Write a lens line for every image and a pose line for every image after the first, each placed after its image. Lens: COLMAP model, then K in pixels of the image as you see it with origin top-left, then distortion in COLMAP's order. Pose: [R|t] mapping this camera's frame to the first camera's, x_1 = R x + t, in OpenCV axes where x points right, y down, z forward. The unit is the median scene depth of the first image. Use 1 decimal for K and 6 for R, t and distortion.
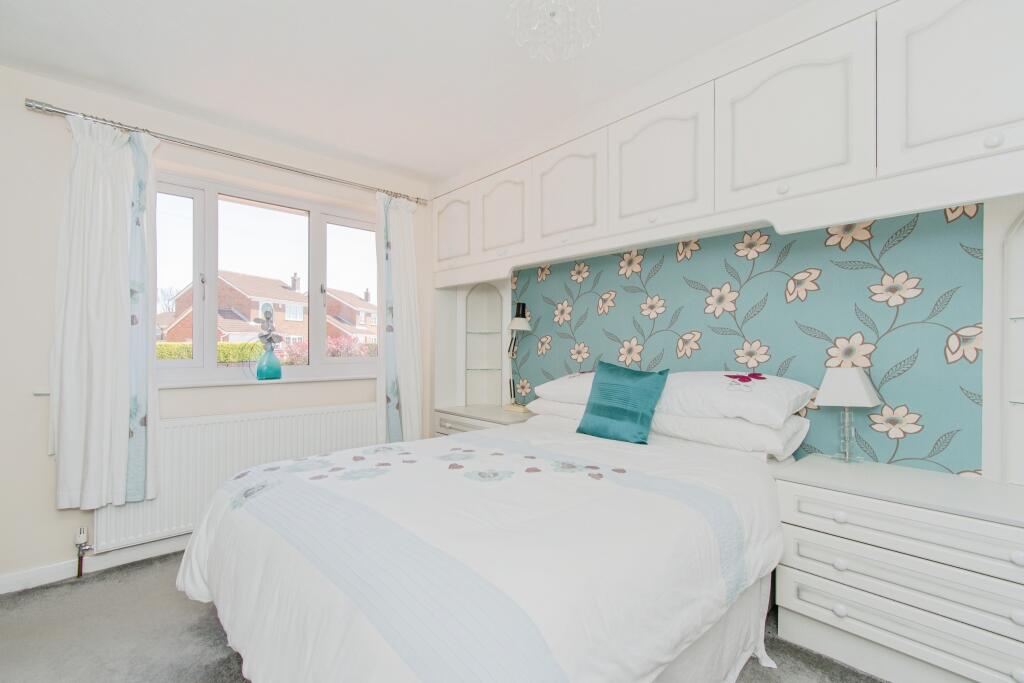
lens RADIAL K [[479.7, 0, 509.7], [0, 479.7, 333.8], [0, 0, 1]] dist [0.035438, 0.000384]
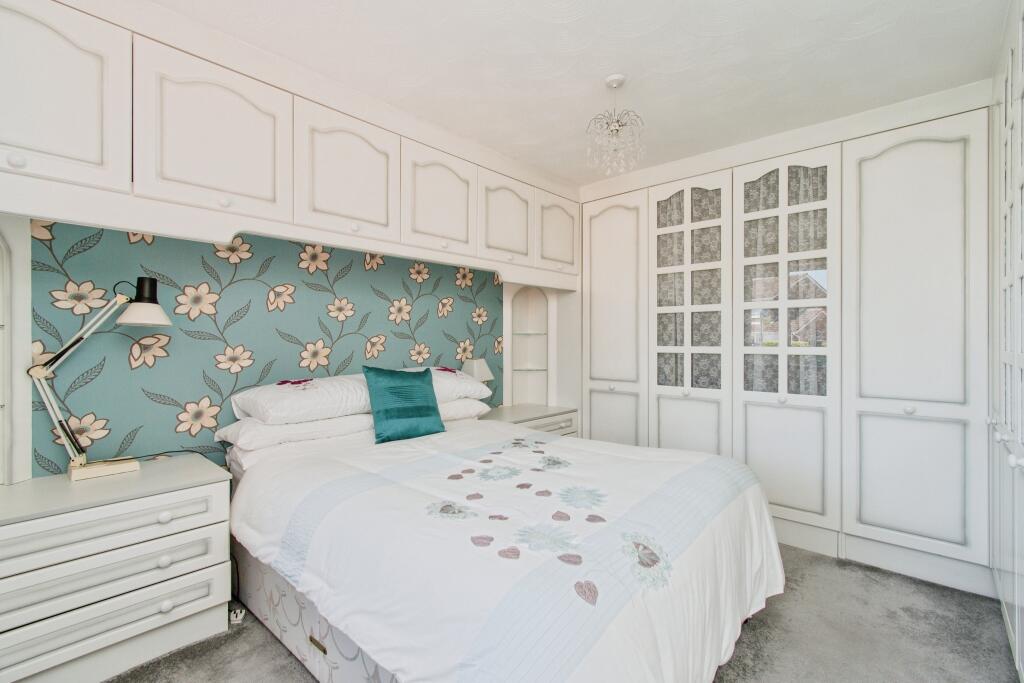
lens RADIAL K [[451.7, 0, 512.0], [0, 451.7, 341.5], [0, 0, 1]] dist [-0.033273, 0.000232]
pose [[-0.115425, 0.014060, 0.993217, -0.564673], [-0.005227, 0.999877, -0.014762, 0.019163], [-0.993302, -0.006896, -0.115338, 0.648186]]
